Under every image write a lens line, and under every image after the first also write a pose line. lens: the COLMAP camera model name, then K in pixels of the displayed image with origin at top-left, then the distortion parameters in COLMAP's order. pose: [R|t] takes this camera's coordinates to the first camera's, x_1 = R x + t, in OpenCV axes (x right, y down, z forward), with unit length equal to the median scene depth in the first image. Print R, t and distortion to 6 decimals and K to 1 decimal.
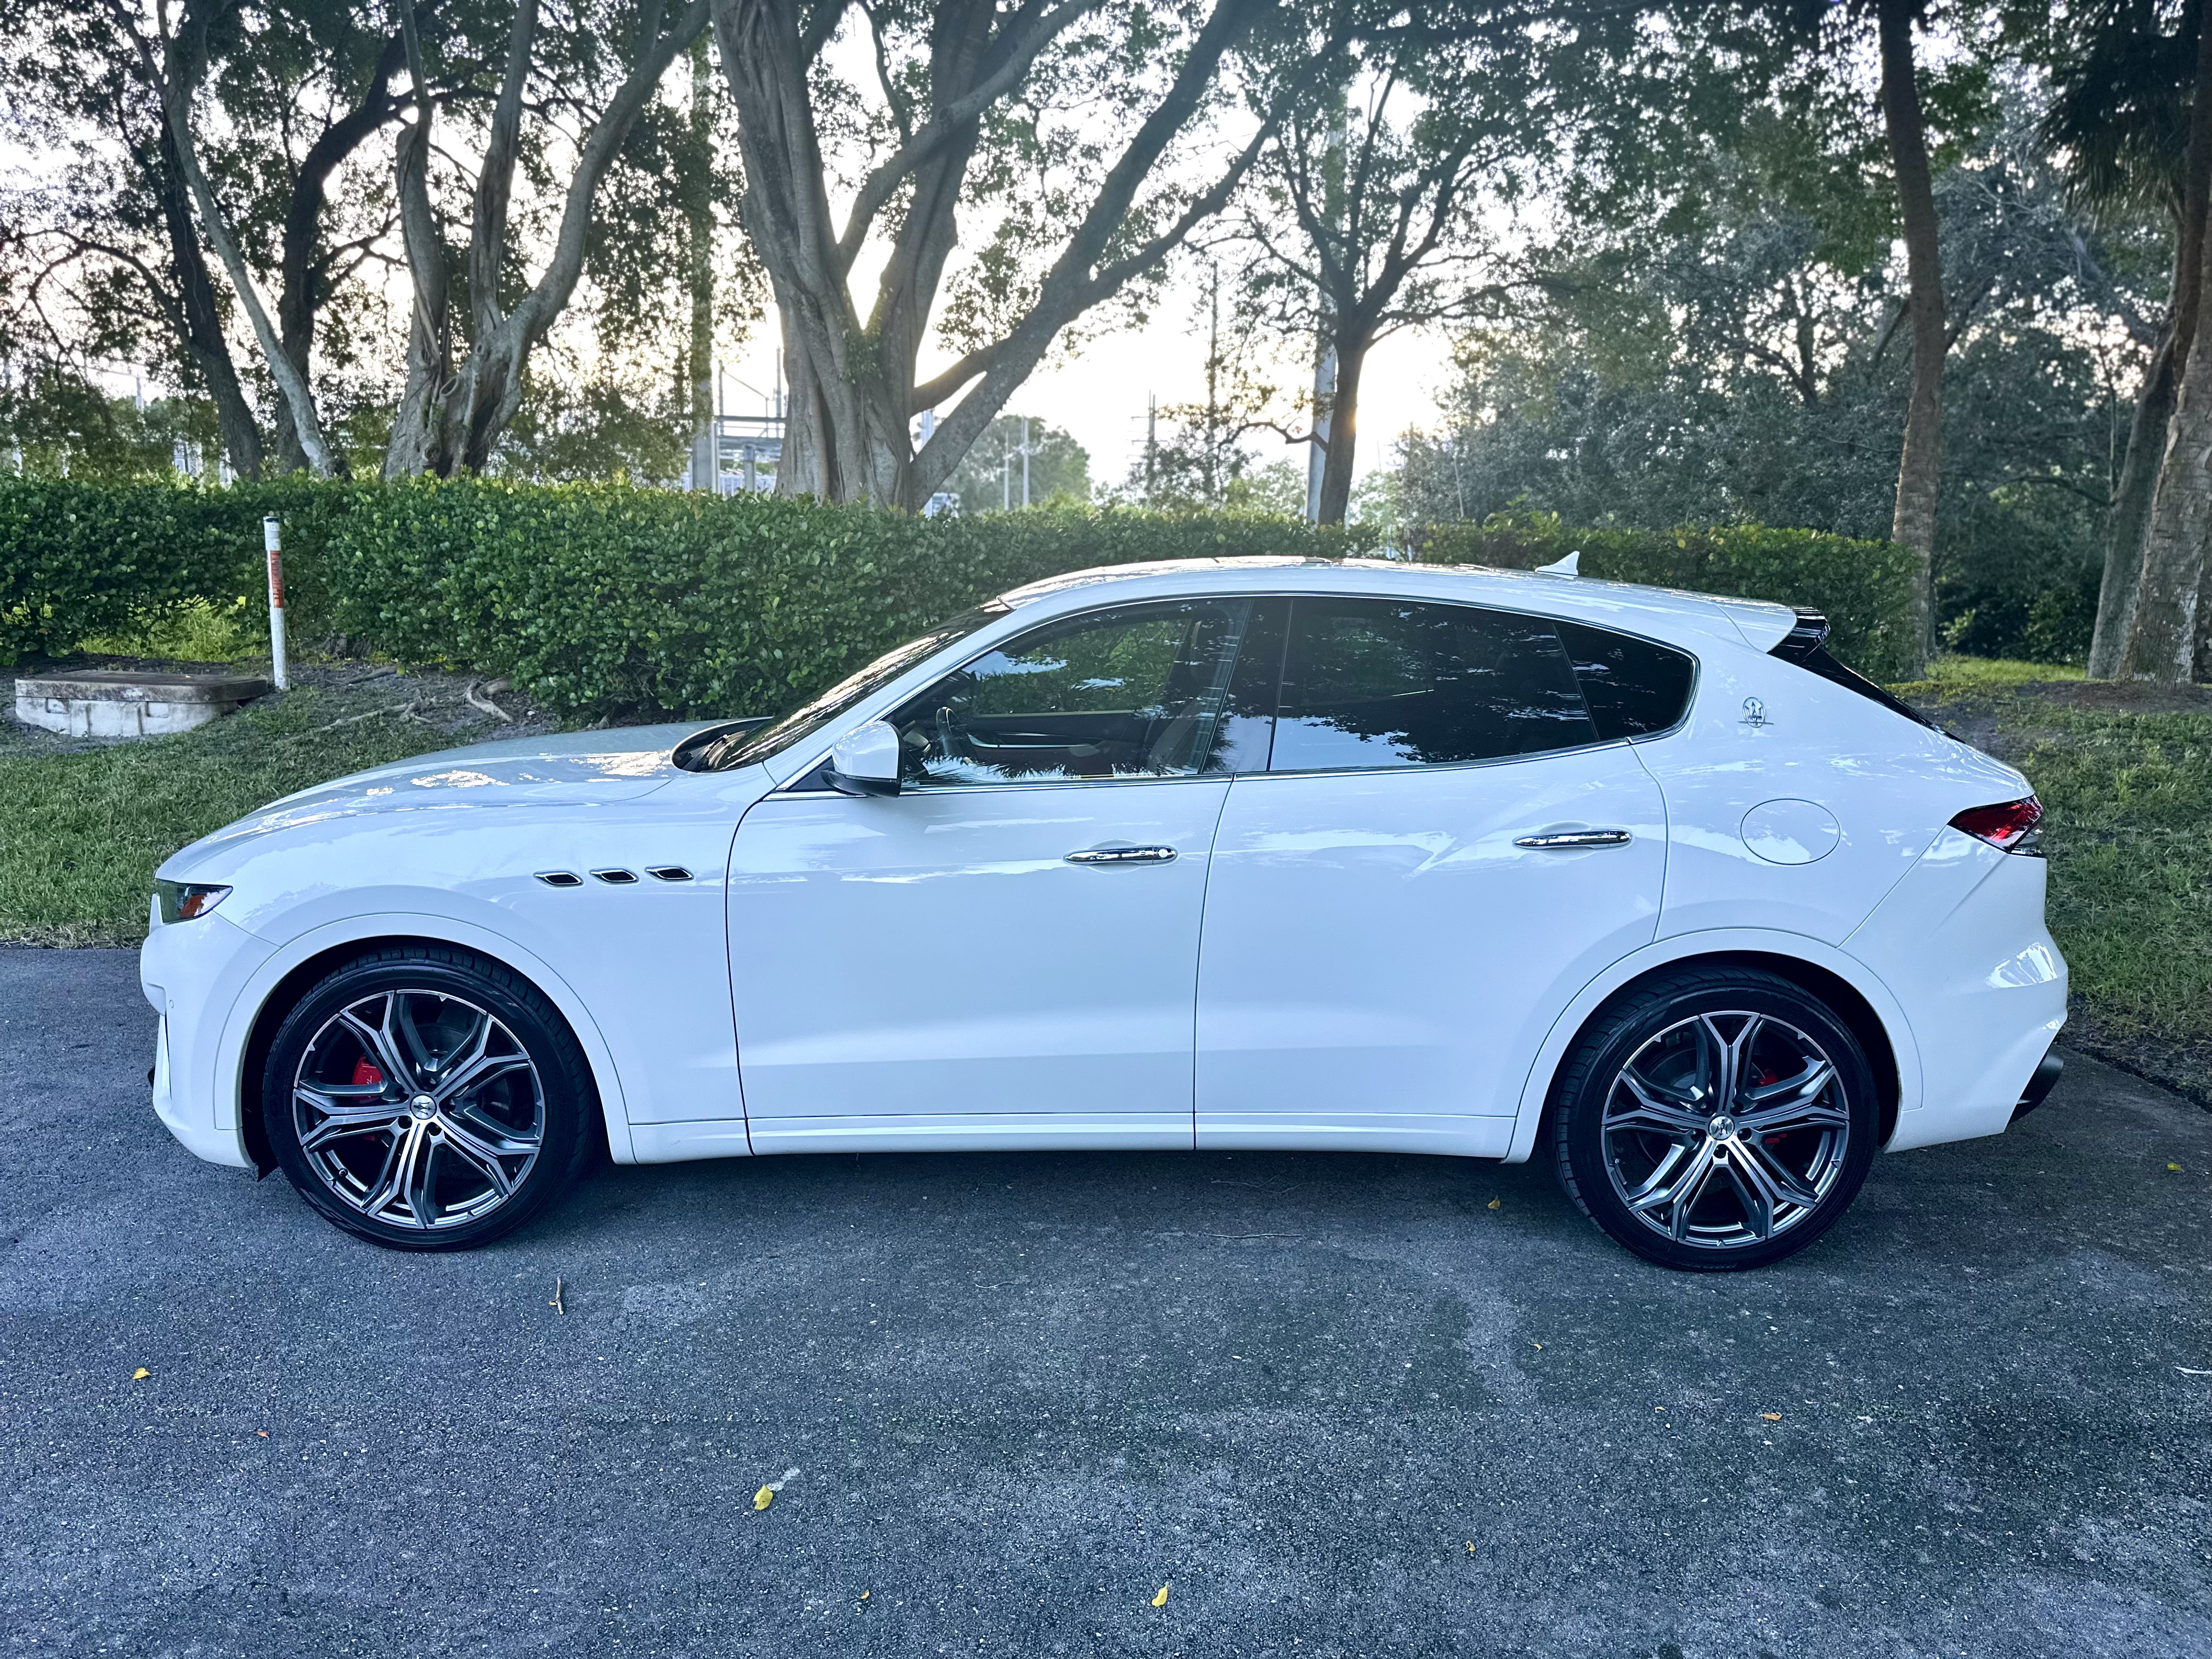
lens RADIAL K [[1570.3, 0, 1106.0], [0, 1570.3, 829.5], [0, 0, 1]] dist [0.055975, -0.078928]
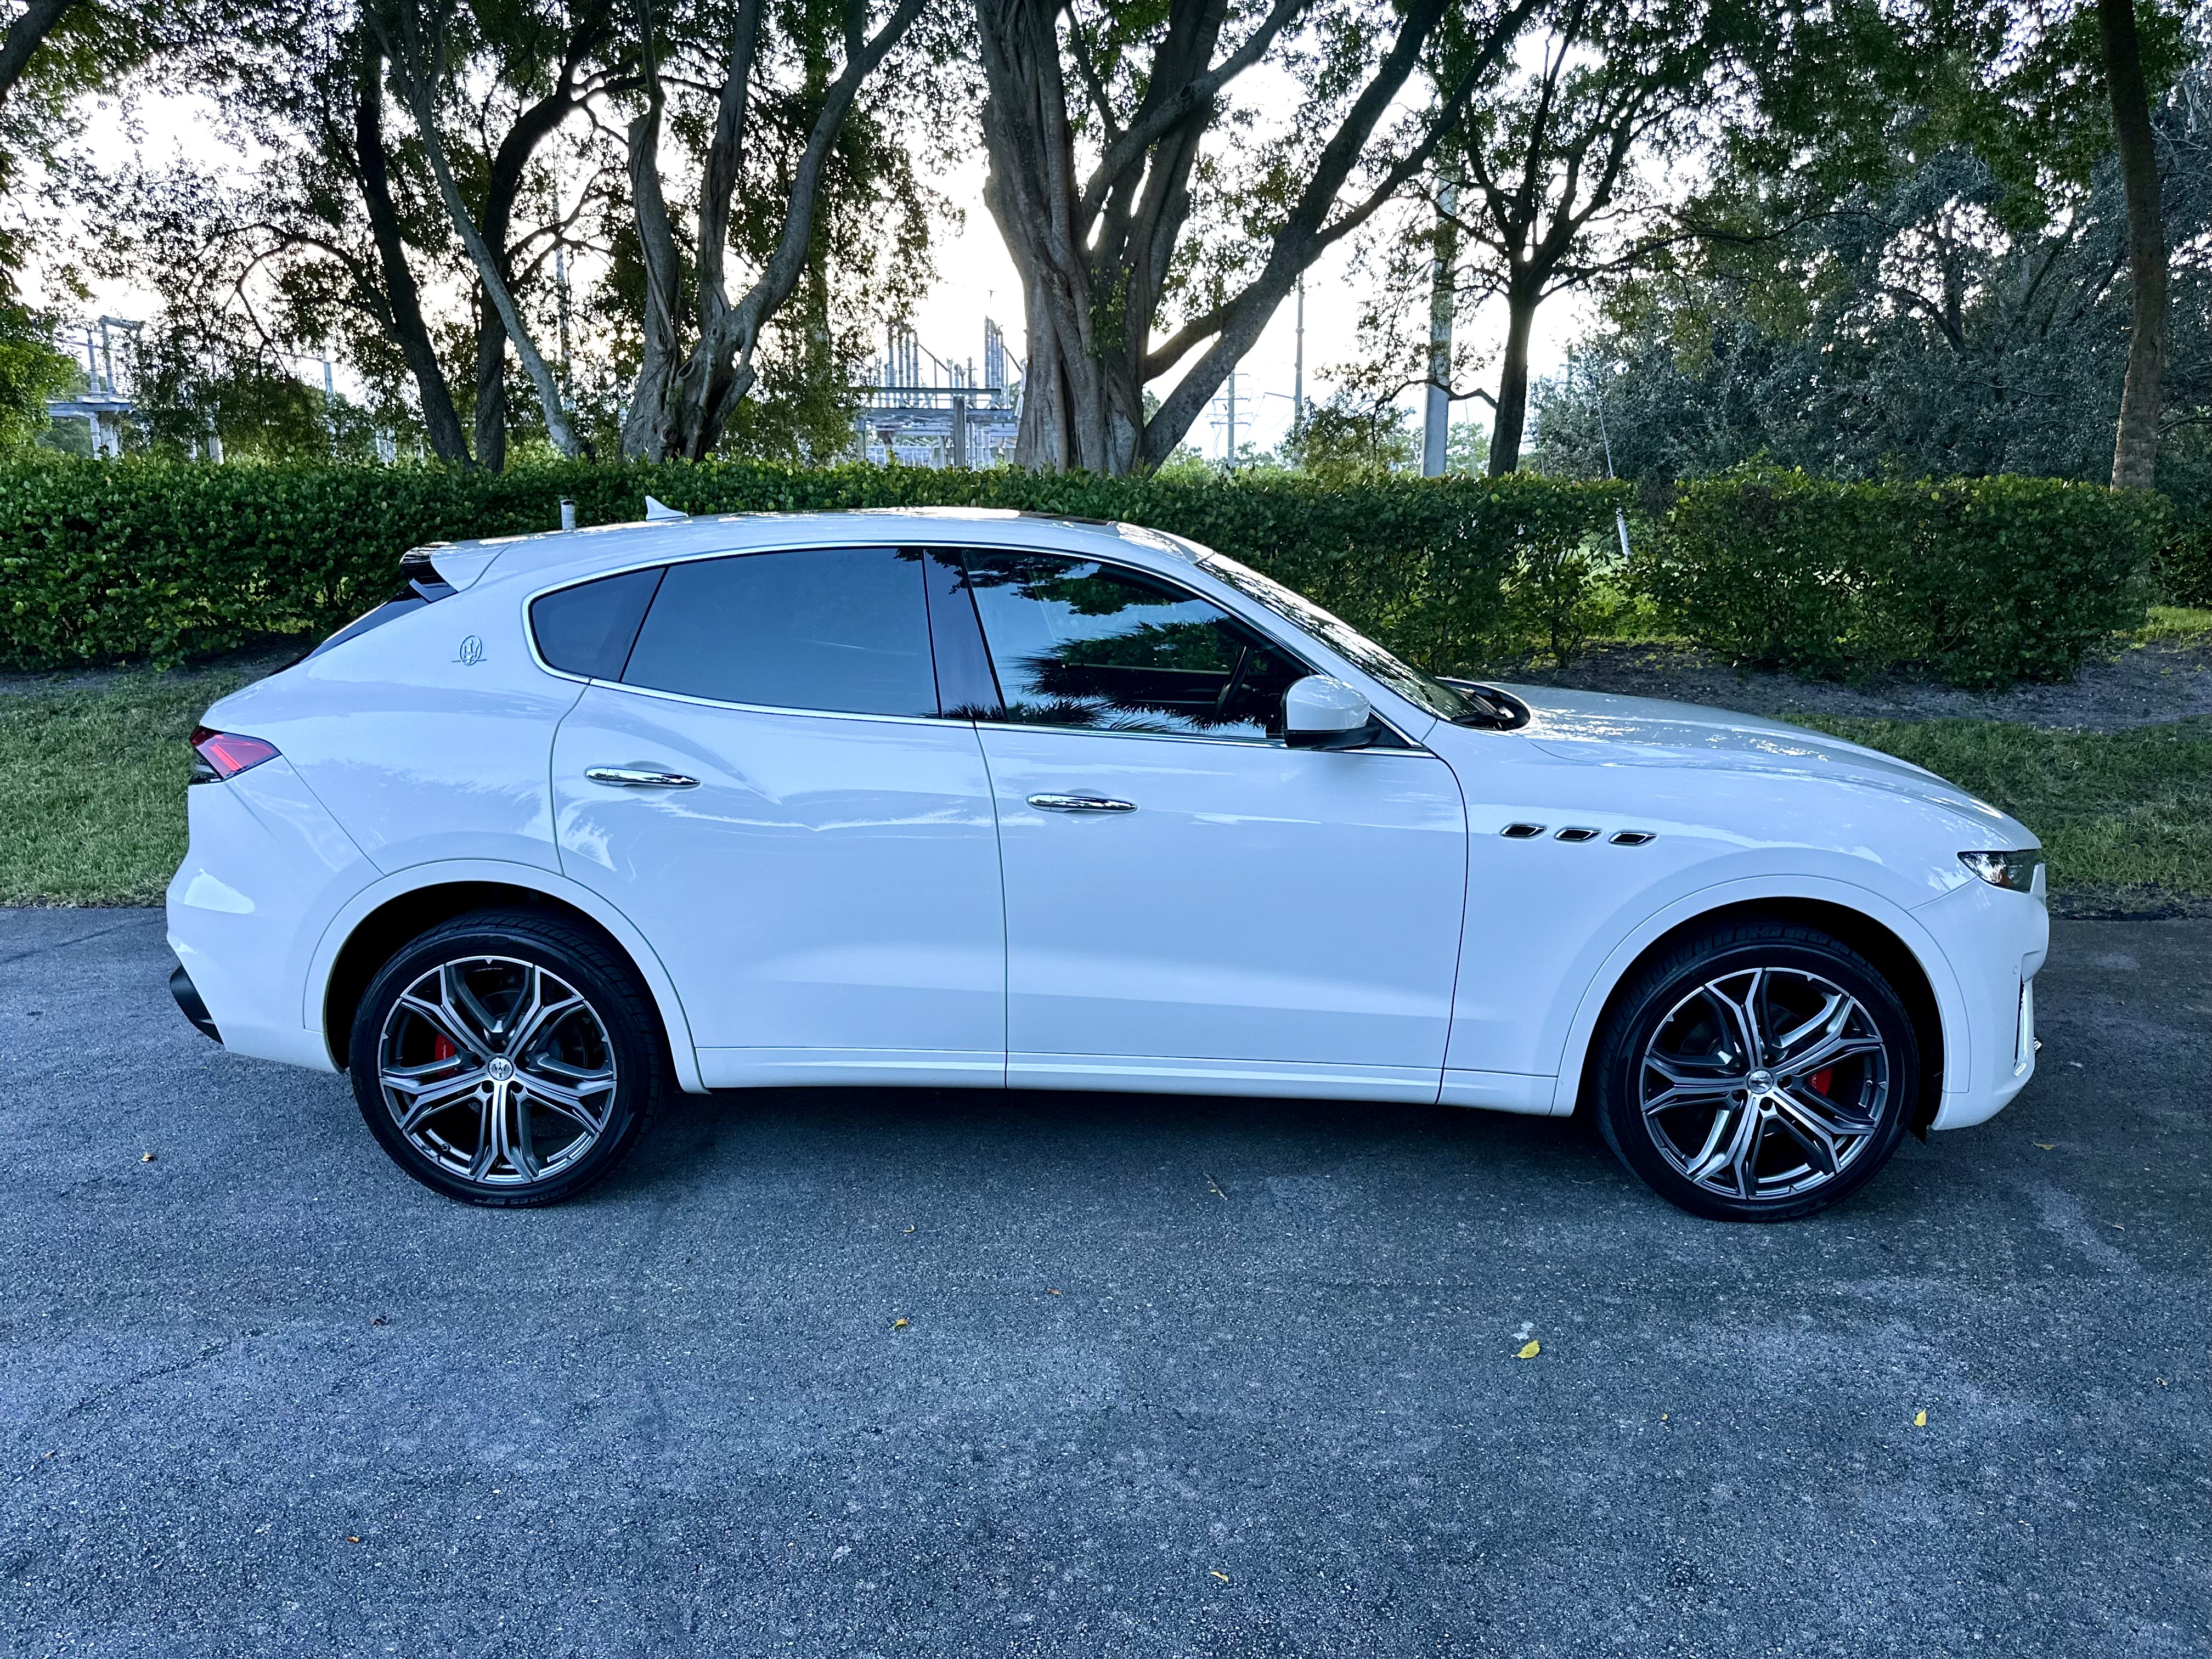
lens RADIAL K [[1565.2, 0, 1104.6], [0, 1565.2, 823.0], [0, 0, 1]] dist [0.050786, -0.076768]
pose [[0.999223, -0.016199, -0.035925, -0.145515], [0.016976, 0.999626, 0.021423, 0.001434], [0.035565, -0.022016, 0.999125, -0.043479]]
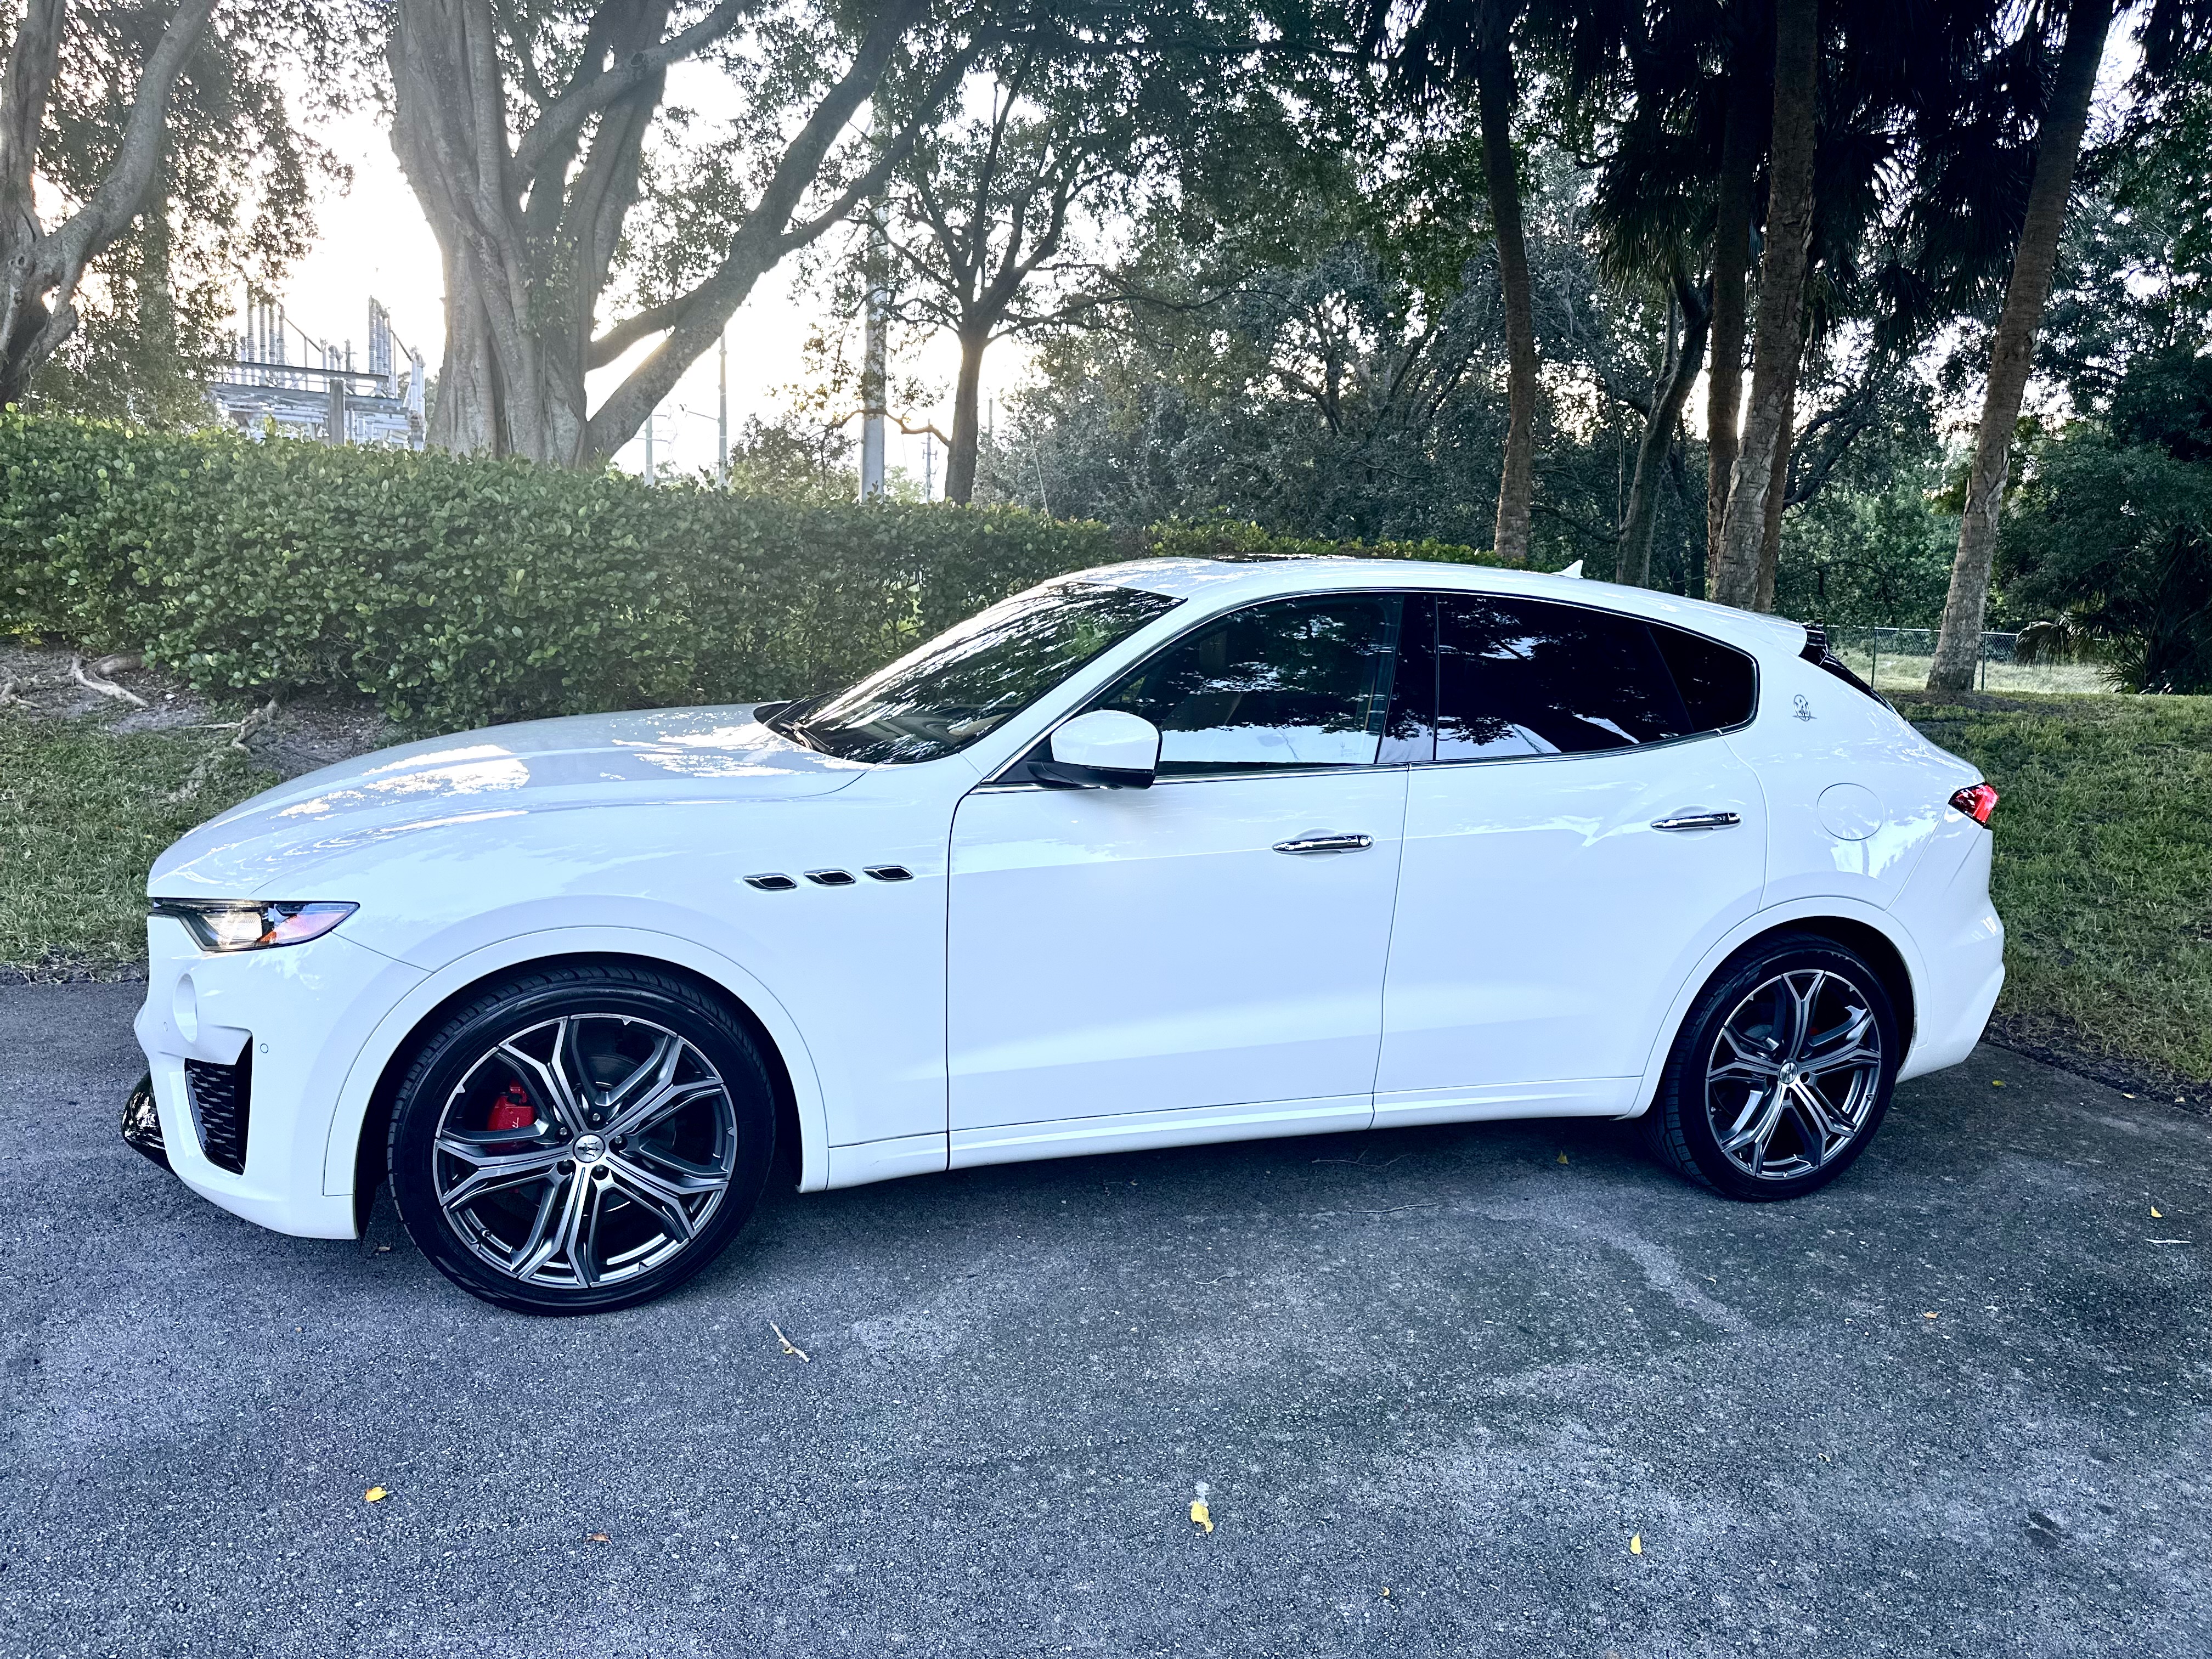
lens RADIAL K [[1565.2, 0, 1104.6], [0, 1565.2, 823.0], [0, 0, 1]] dist [0.050786, -0.076768]
pose [[0.945440, -0.015814, 0.325411, -0.173511], [0.015277, 0.999874, 0.004206, -0.001327], [-0.325437, 0.000995, 0.945563, 0.034109]]
